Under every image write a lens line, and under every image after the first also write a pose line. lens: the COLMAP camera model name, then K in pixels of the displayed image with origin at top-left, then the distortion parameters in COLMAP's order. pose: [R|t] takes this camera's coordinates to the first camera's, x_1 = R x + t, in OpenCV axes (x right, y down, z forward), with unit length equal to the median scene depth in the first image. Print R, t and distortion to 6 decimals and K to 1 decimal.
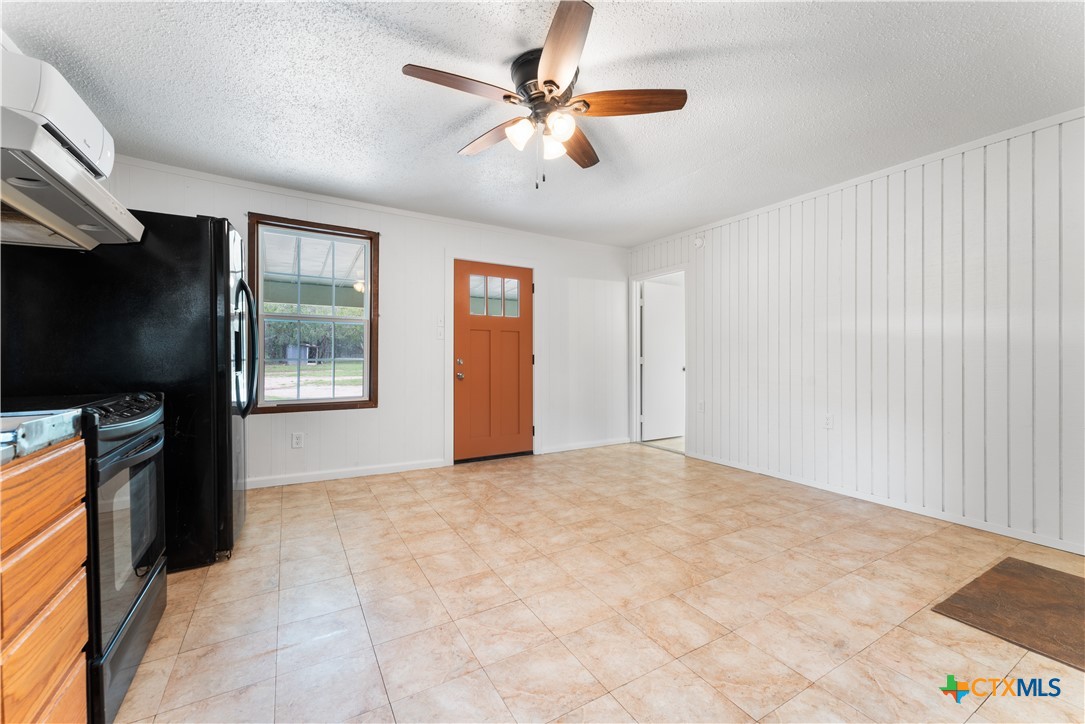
lens RADIAL K [[438.1, 0, 540.7], [0, 438.1, 357.8], [0, 0, 1]] dist [0.001104, -0.000006]
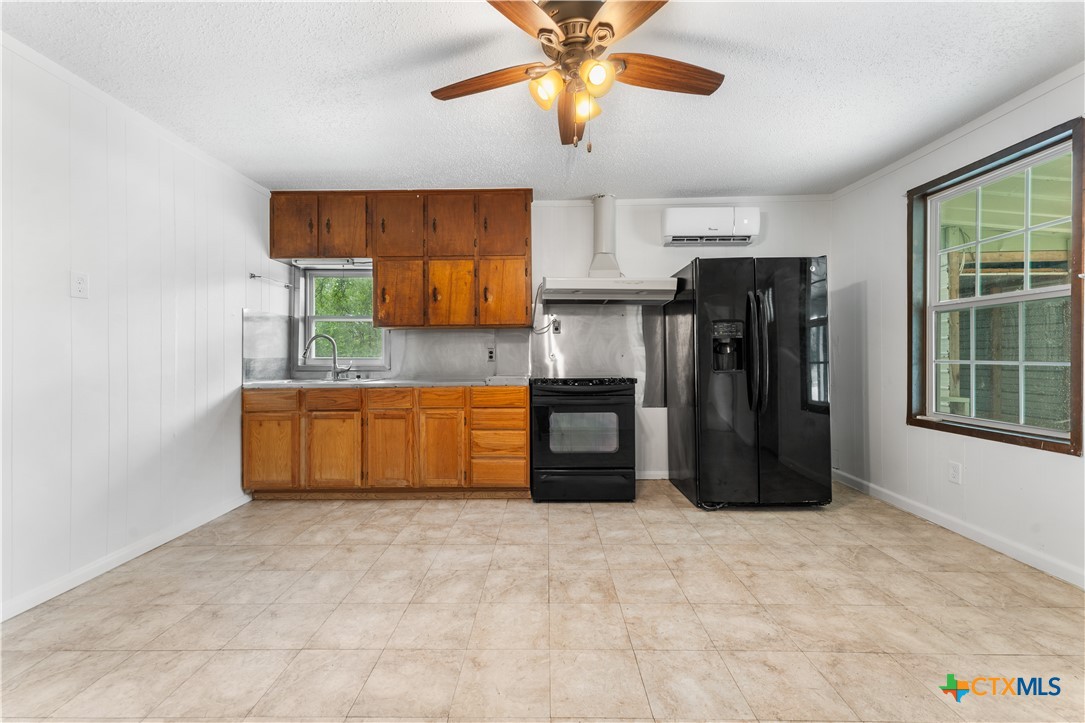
lens RADIAL K [[438.1, 0, 540.7], [0, 438.1, 357.3], [0, 0, 1]] dist [0.001104, -0.000006]
pose [[-0.515141, -0.001186, -0.857105, 0.592190], [0.000926, 0.999998, -0.001940, -0.003773], [0.857105, -0.001793, -0.515139, 1.085937]]
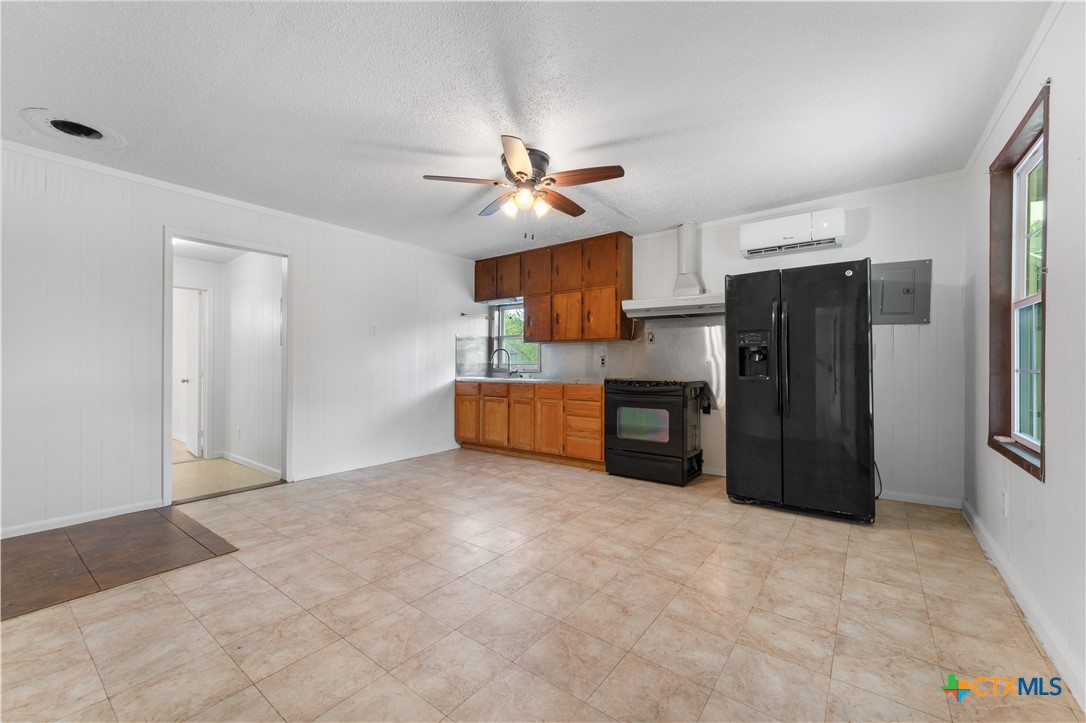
lens RADIAL K [[431.9, 0, 543.0], [0, 431.9, 361.5], [0, 0, 1]] dist [0.000899, -0.000100]
pose [[-0.923064, -0.007608, -0.384571, 0.379159], [-0.005564, 0.999964, -0.006427, -0.002065], [0.384606, -0.003793, -0.923073, 1.812009]]
